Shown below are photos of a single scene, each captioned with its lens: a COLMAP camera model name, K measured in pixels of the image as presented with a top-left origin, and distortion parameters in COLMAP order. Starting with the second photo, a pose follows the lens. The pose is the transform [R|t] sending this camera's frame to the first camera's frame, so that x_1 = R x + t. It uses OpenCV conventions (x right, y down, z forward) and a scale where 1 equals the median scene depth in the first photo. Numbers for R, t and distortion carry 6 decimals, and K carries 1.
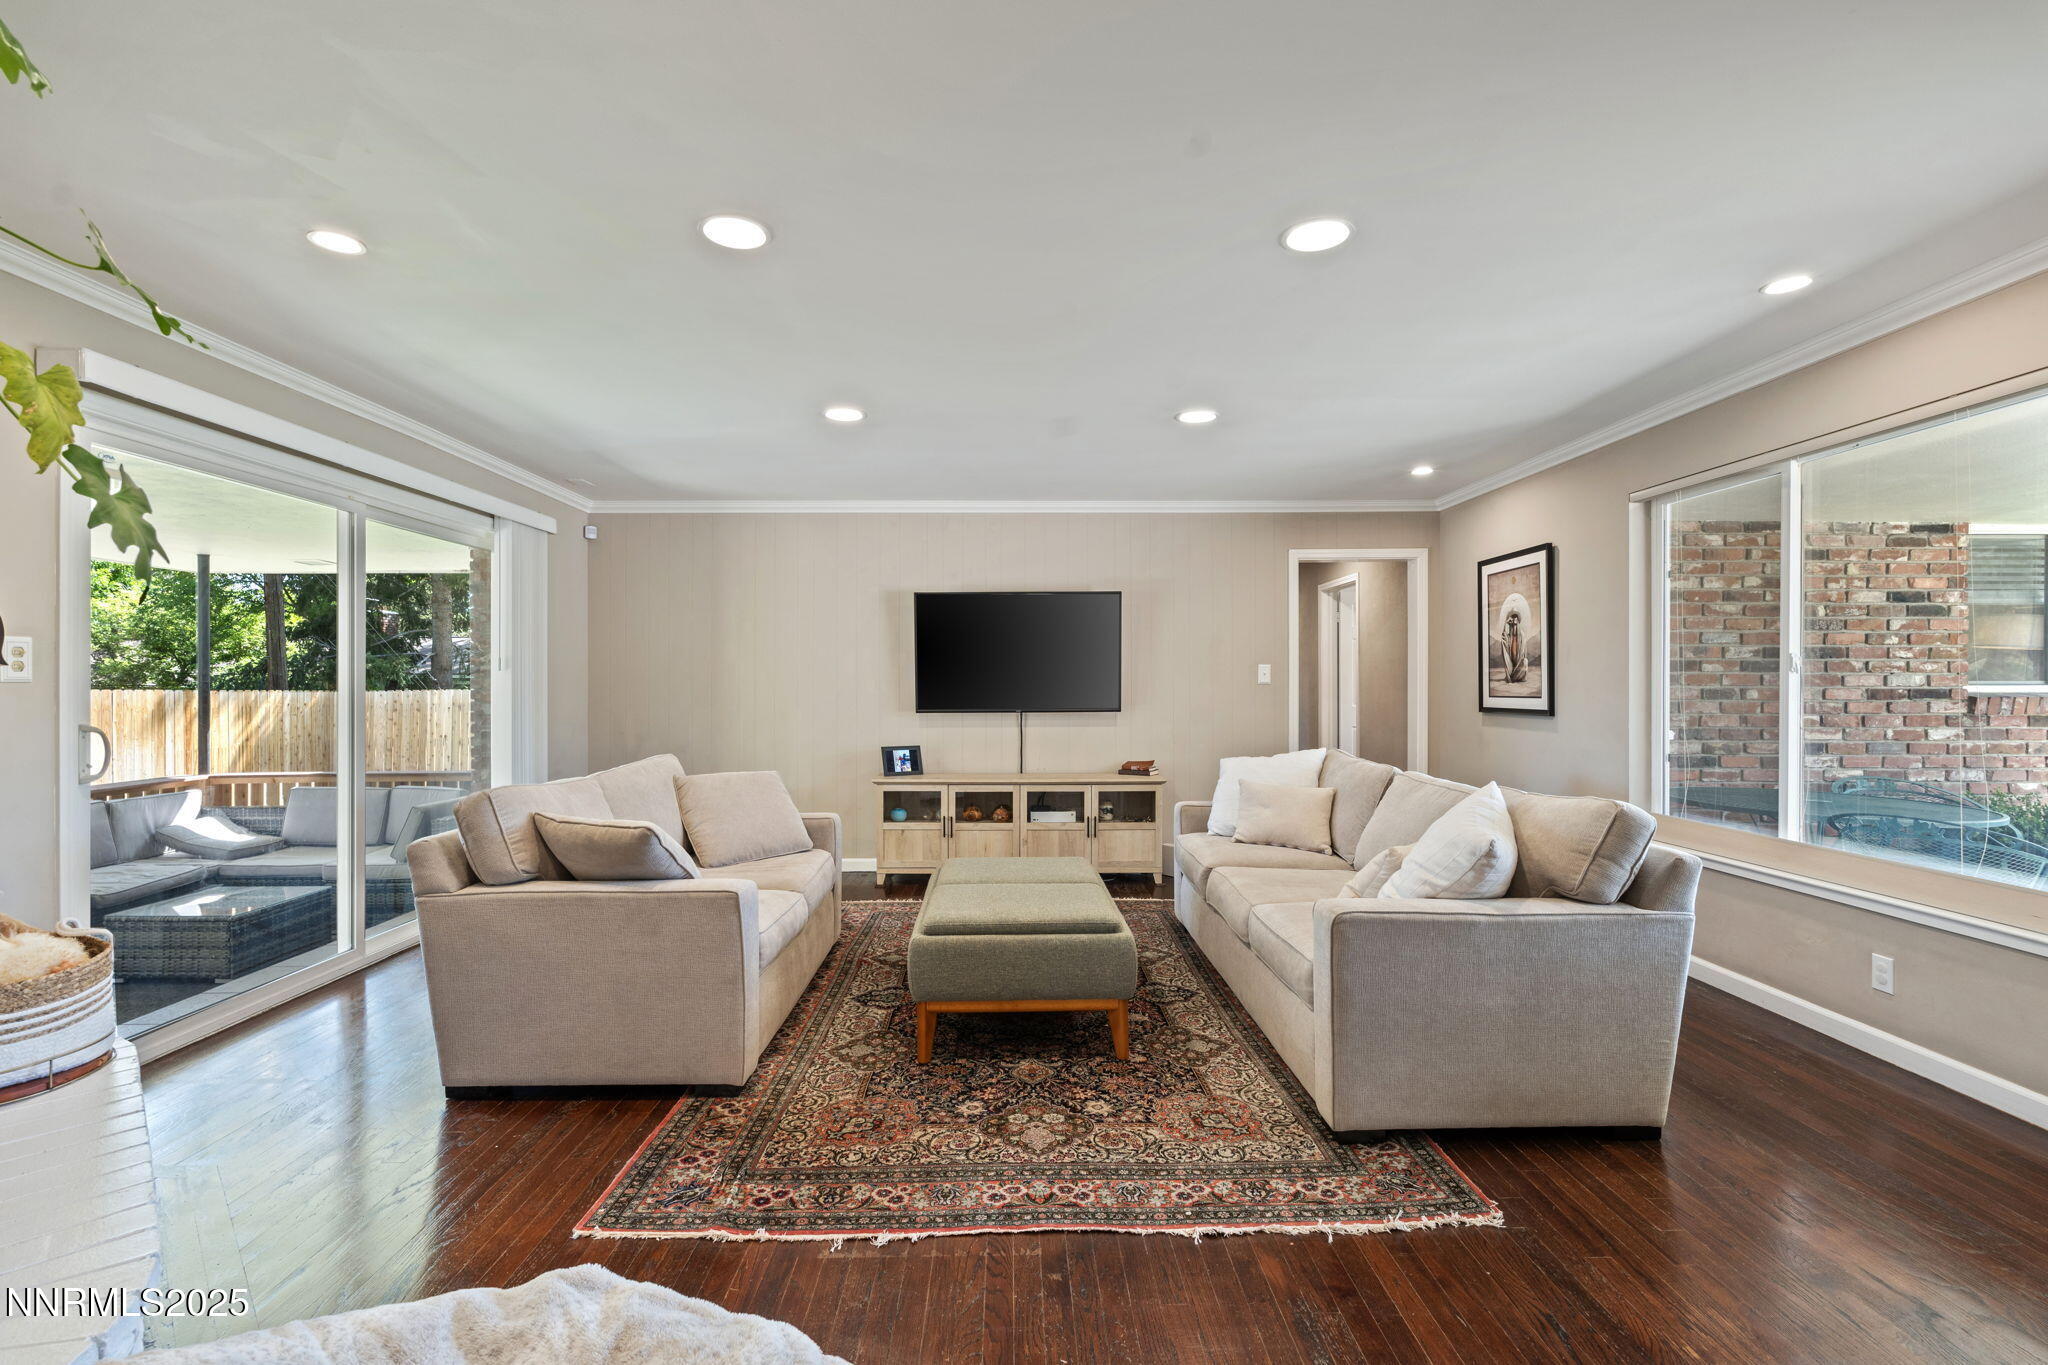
lens RADIAL K [[910.0, 0, 1013.0], [0, 910.0, 682.8], [0, 0, 1]] dist [-0.004400, 0.000469]
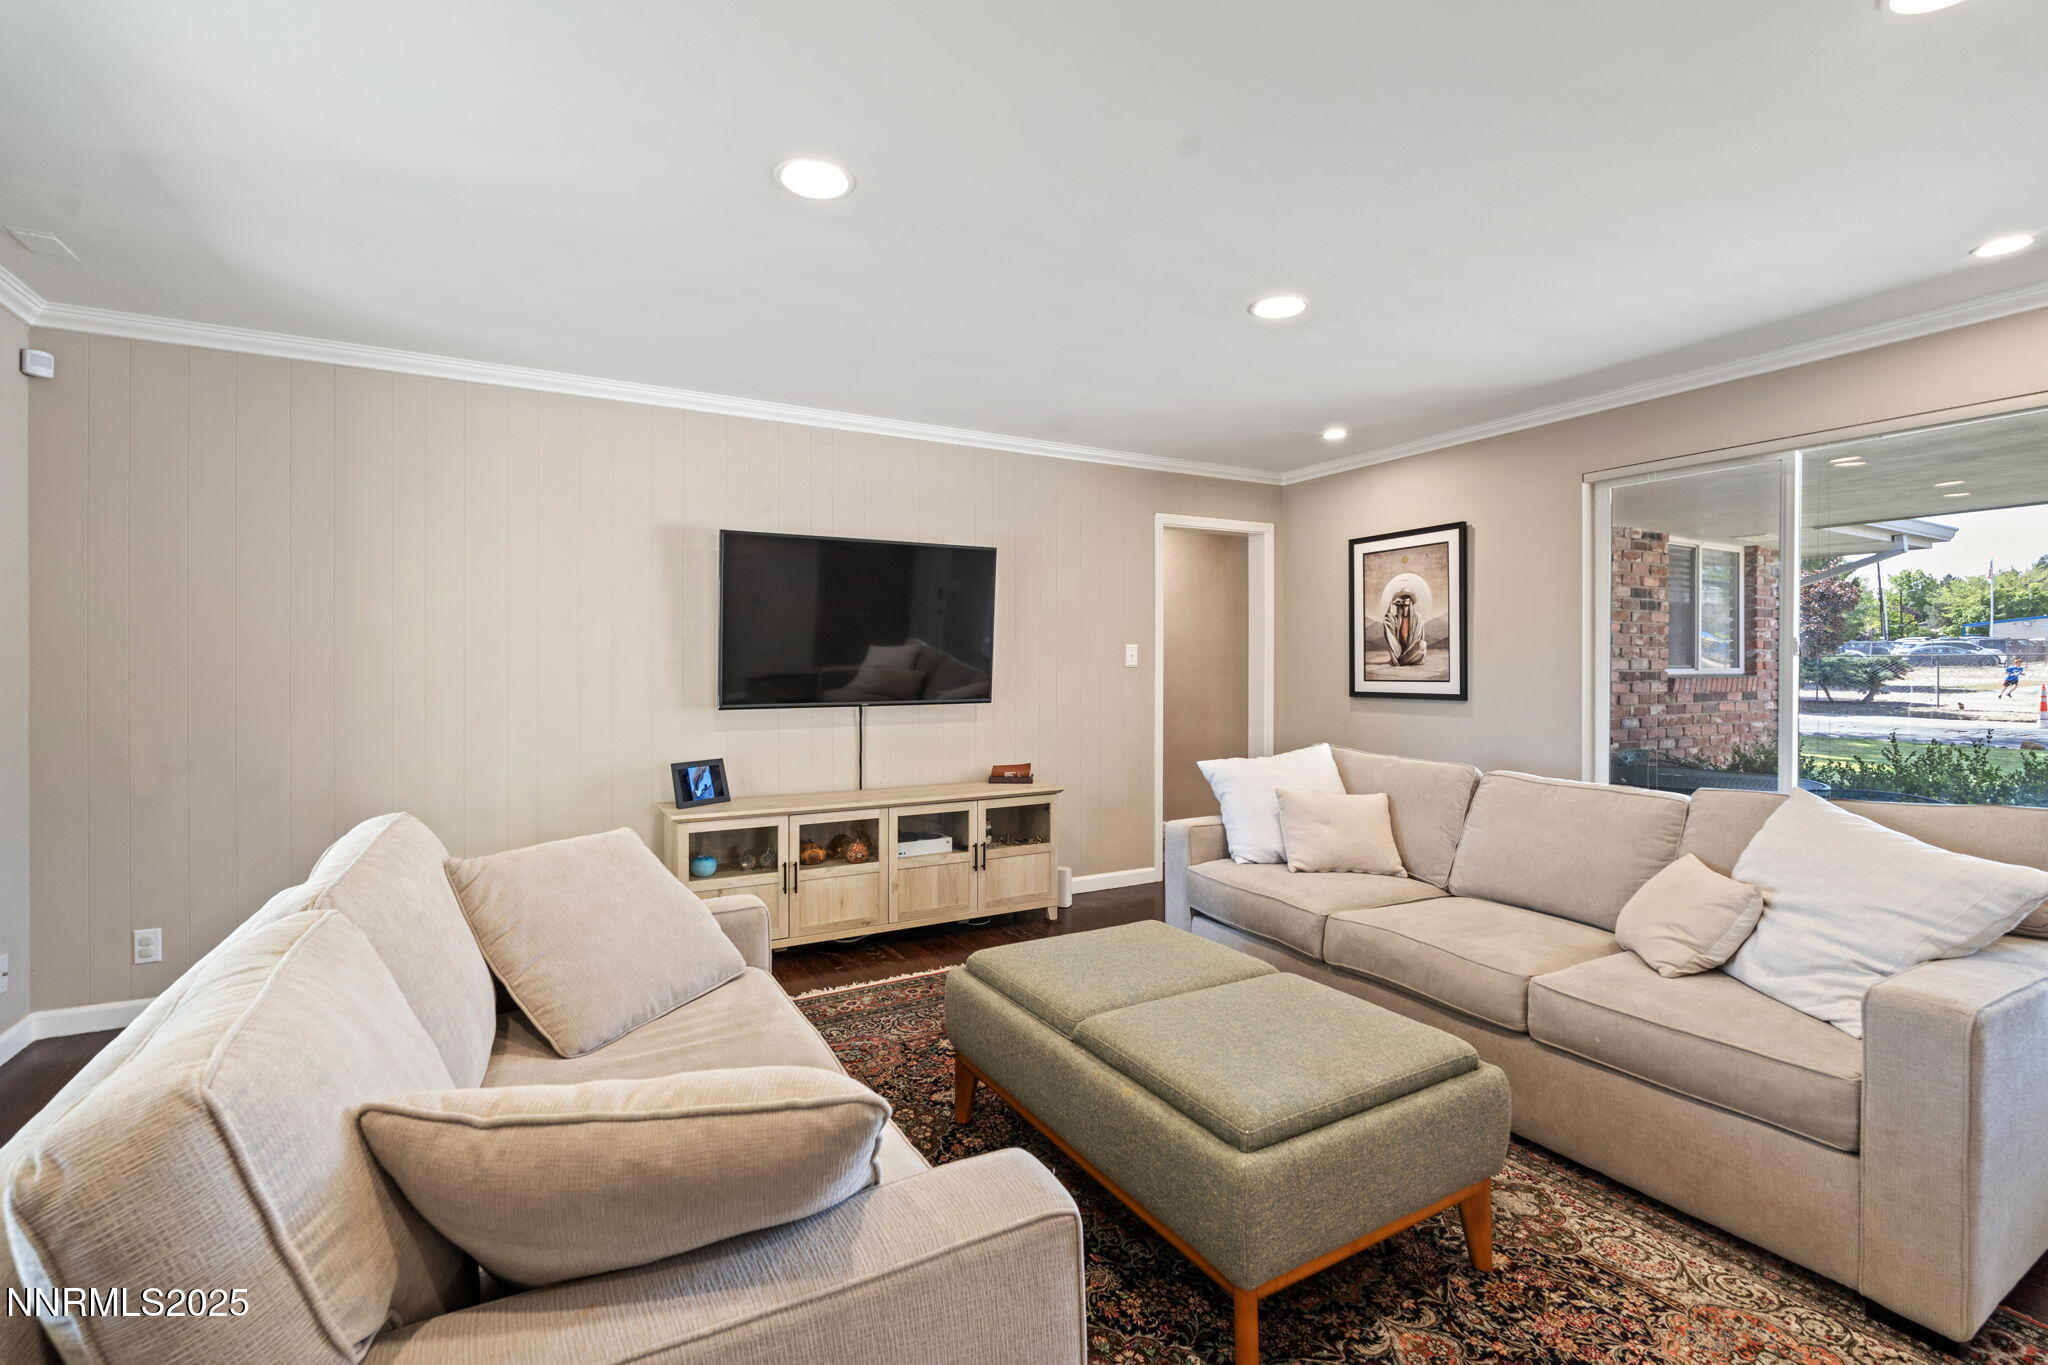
lens RADIAL K [[910.0, 0, 1031.5], [0, 910.0, 663.9], [0, 0, 1]] dist [-0.004400, 0.000469]
pose [[0.876555, 0.002480, 0.481296, -0.294403], [-0.001807, 0.999997, -0.001861, 0.000081], [-0.481299, 0.000762, 0.876556, 0.392329]]
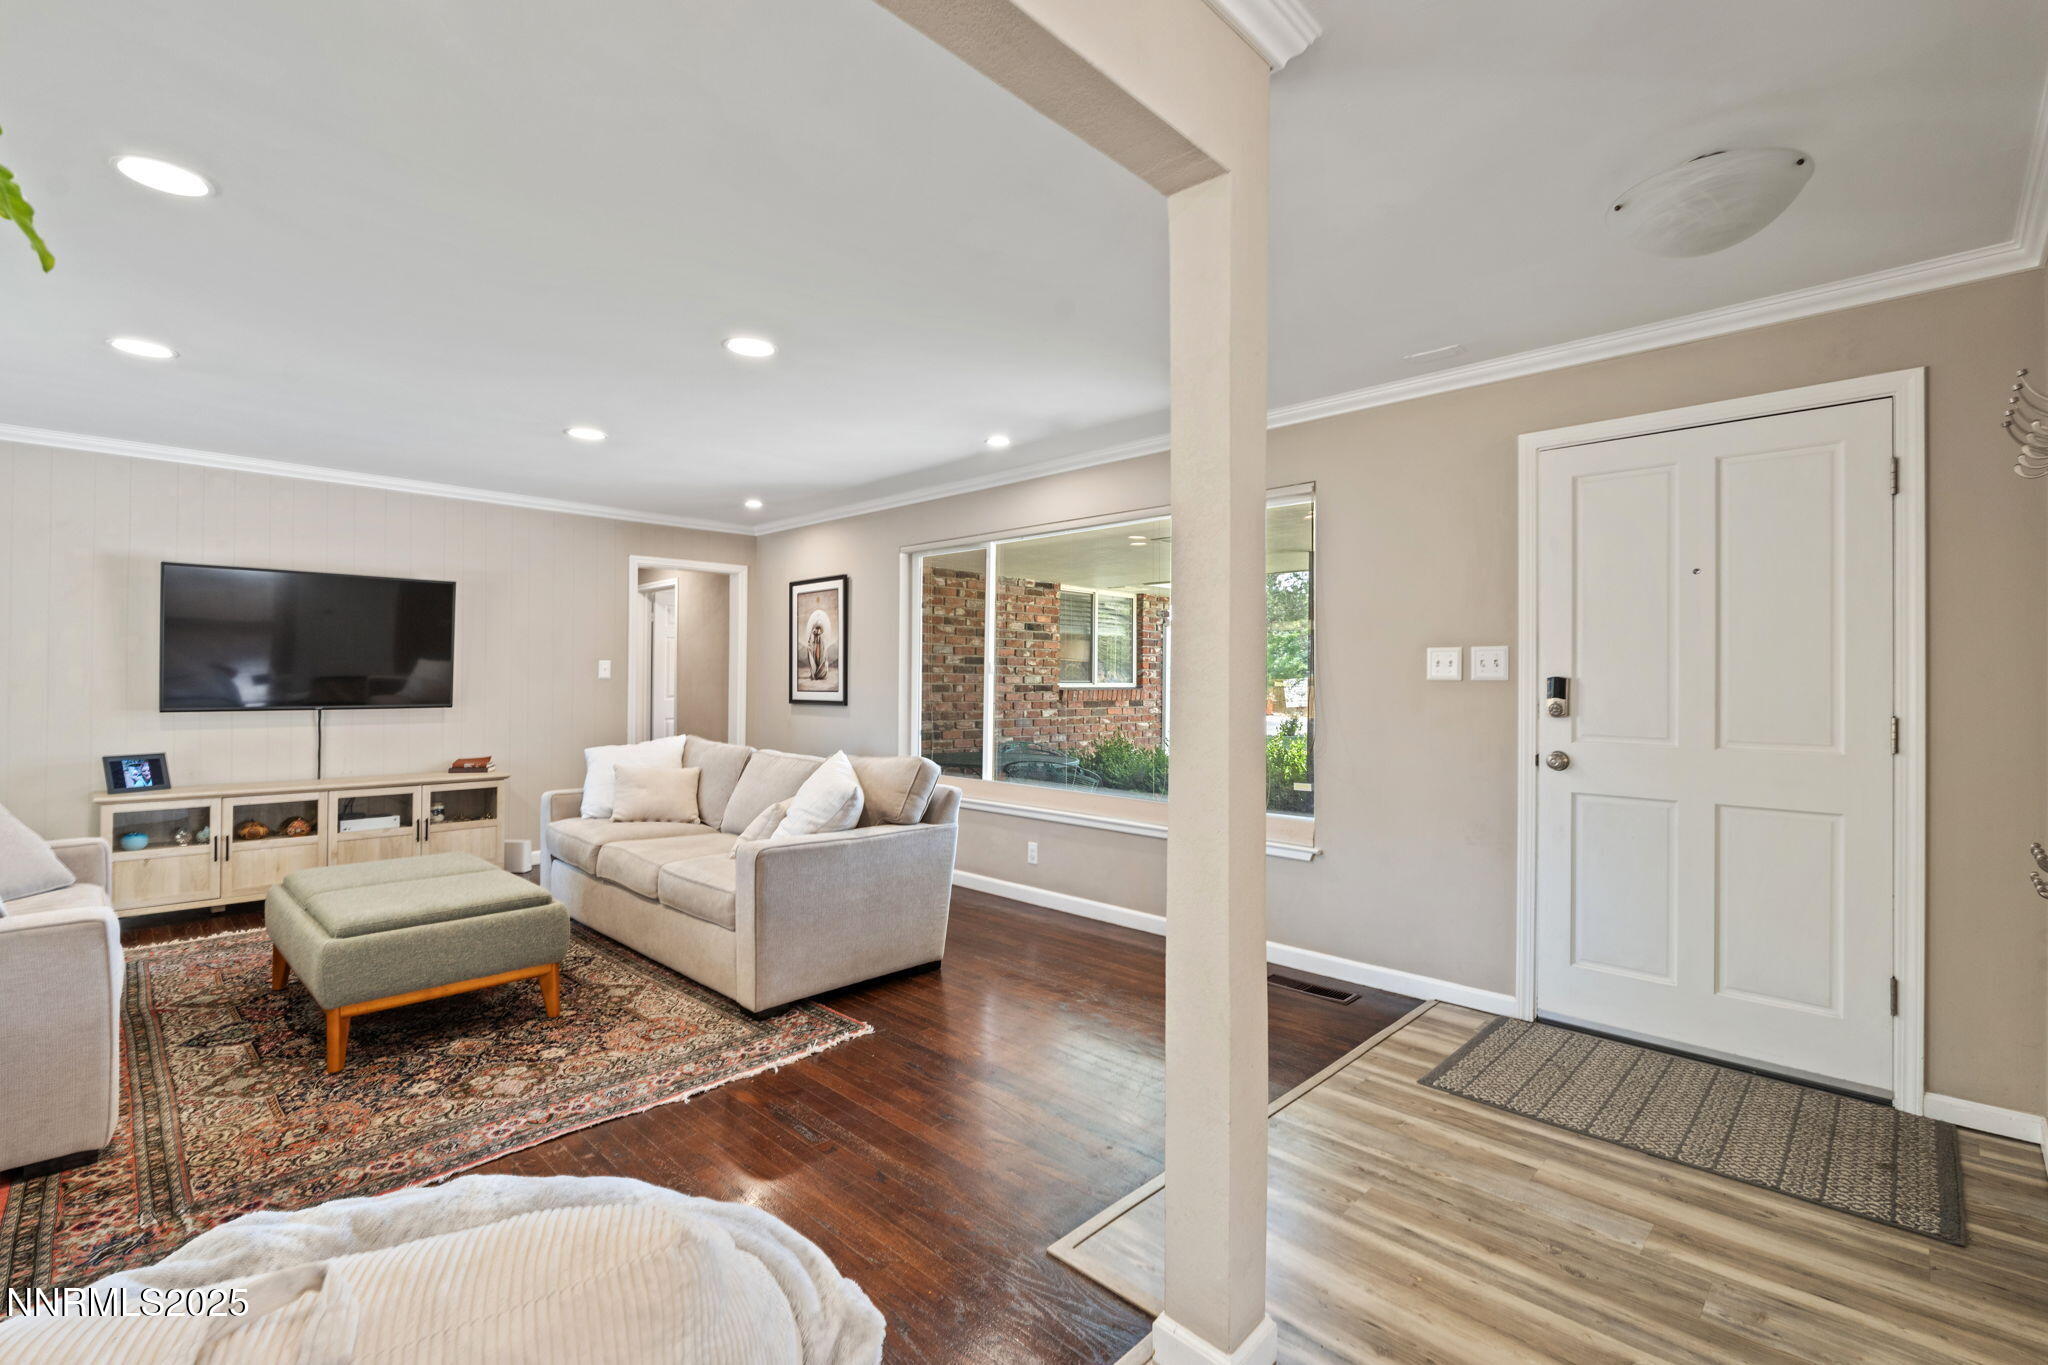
lens RADIAL K [[910.0, 0, 1016.6], [0, 910.0, 673.9], [0, 0, 1]] dist [-0.004400, 0.000469]
pose [[0.710275, 0.010845, 0.703841, -0.172217], [-0.008272, 0.999941, -0.007060, -0.001775], [-0.703875, -0.000808, 0.710323, -0.122511]]
